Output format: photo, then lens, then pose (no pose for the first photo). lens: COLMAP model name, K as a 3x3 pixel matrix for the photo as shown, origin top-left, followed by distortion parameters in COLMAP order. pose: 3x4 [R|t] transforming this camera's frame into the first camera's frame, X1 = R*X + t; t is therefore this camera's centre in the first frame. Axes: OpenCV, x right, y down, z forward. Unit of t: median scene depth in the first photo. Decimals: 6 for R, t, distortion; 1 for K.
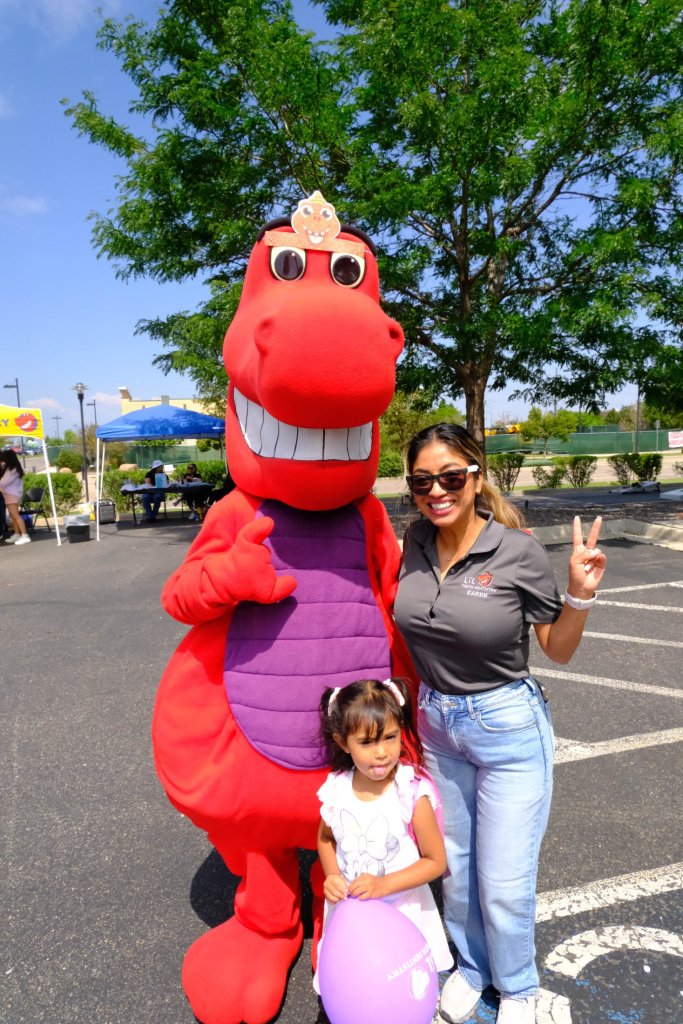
lens RADIAL K [[652.5, 0, 343.0], [0, 652.5, 512.6], [0, 0, 1]] dist [0.001052, 0.004096]
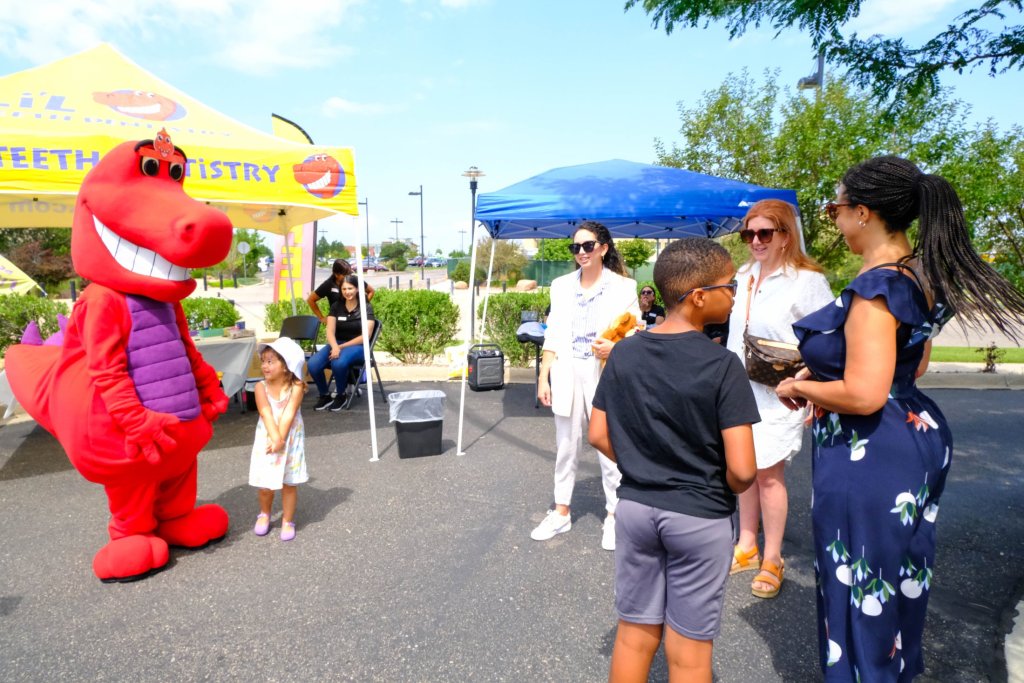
lens RADIAL K [[652.5, 0, 510.3], [0, 652.5, 325.9], [0, 0, 1]] dist [0.001052, 0.004096]
pose [[0.941772, 0.064557, -0.329996, -0.161453], [-0.067854, 0.997694, 0.001532, -0.035981], [0.329334, 0.020949, 0.943981, 0.471925]]
